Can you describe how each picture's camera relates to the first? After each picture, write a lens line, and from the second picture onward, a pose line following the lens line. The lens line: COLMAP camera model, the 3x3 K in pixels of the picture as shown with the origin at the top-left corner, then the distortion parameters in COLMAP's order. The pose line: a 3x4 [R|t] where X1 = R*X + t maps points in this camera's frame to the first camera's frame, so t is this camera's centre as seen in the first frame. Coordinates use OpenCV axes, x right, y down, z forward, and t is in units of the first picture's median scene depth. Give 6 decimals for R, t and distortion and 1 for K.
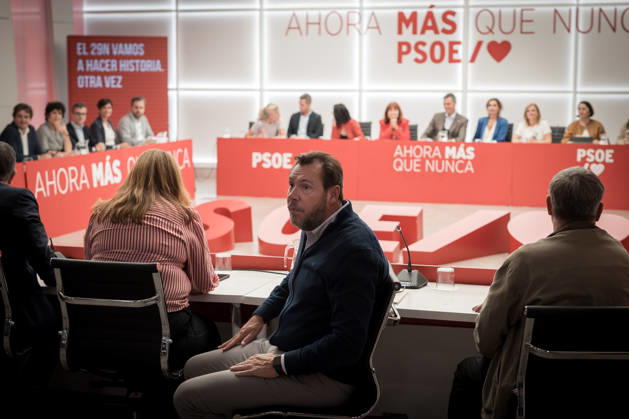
lens RADIAL K [[1088.7, 0, 314.5], [0, 1088.7, 209.5], [0, 0, 1]] dist [-0.020289, 0.167699]
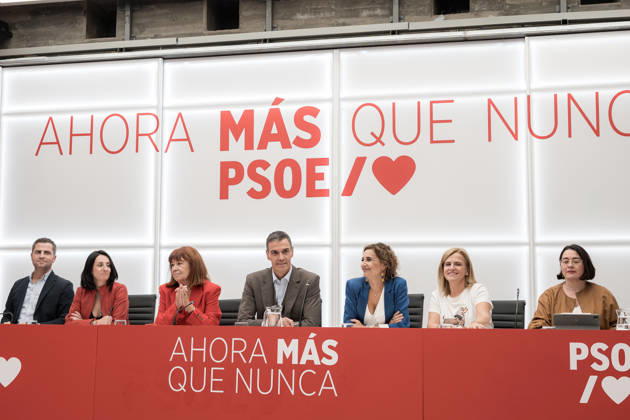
lens RADIAL K [[890.9, 0, 315.0], [0, 890.9, 210.0], [0, 0, 1]] dist [0.011757, 0.004789]
pose [[0.998391, 0.008851, 0.056017, 0.106712], [0.003938, 0.974541, -0.224176, -0.024366], [-0.056575, 0.224036, 0.972937, 0.576383]]
